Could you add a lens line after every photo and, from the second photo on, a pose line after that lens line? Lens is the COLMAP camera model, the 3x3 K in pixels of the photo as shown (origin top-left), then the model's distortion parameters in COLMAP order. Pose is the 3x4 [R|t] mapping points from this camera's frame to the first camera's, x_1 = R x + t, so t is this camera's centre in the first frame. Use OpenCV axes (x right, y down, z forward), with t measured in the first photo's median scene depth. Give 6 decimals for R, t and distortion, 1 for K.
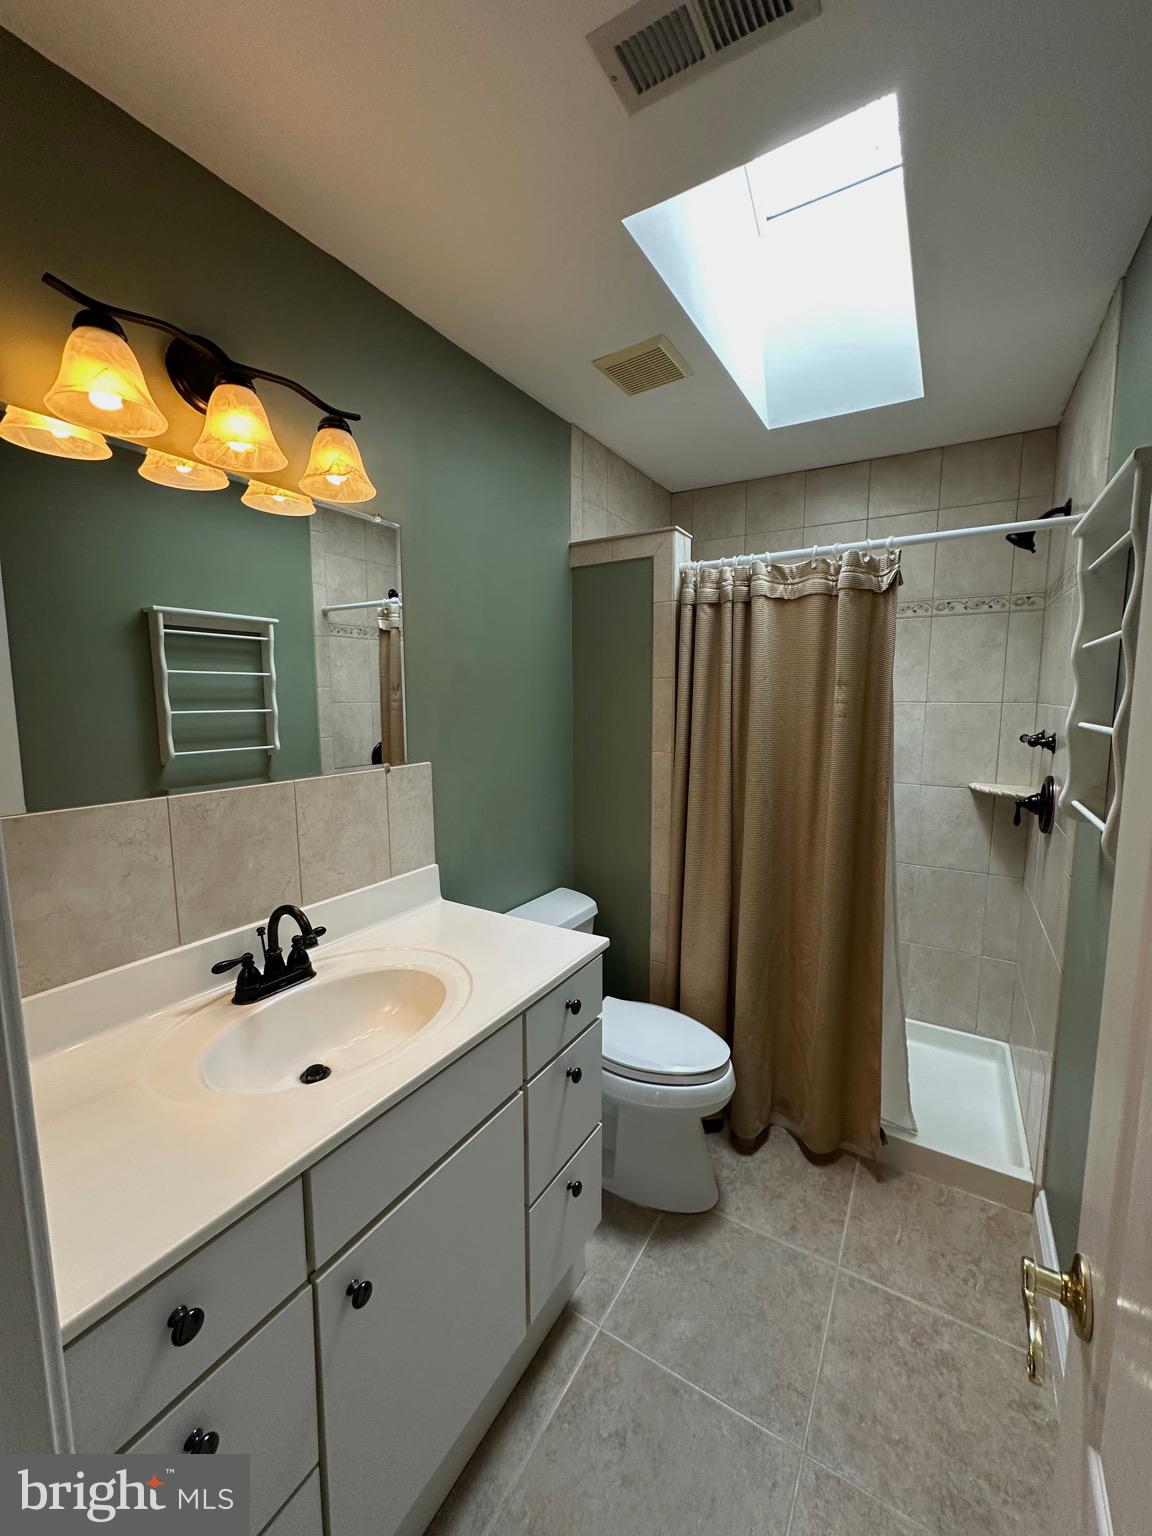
lens RADIAL K [[607.9, 0, 575.2], [0, 607.9, 764.8], [0, 0, 1]] dist [-0.005185, 0.001534]
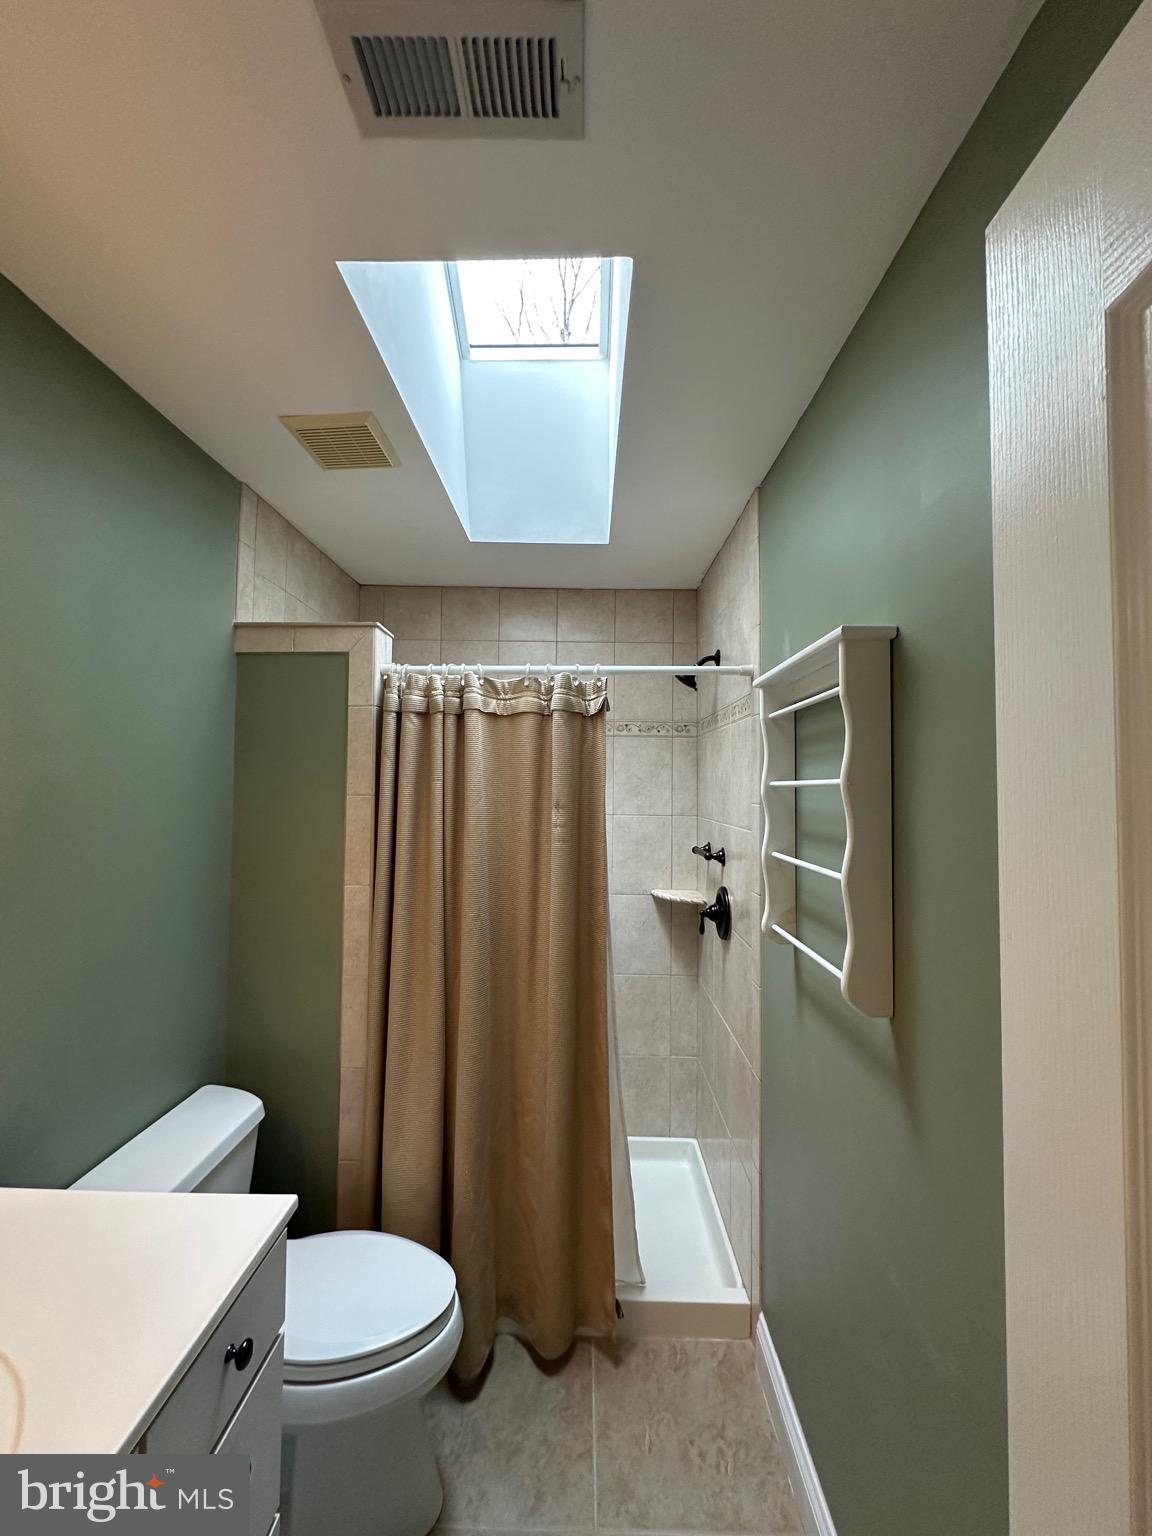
lens RADIAL K [[607.9, 0, 575.2], [0, 607.9, 764.8], [0, 0, 1]] dist [-0.005185, 0.001534]
pose [[0.861604, 0.030495, 0.506664, -0.025312], [0.045052, 0.989659, -0.136178, -0.061559], [-0.505578, 0.140158, 0.851321, 0.147646]]
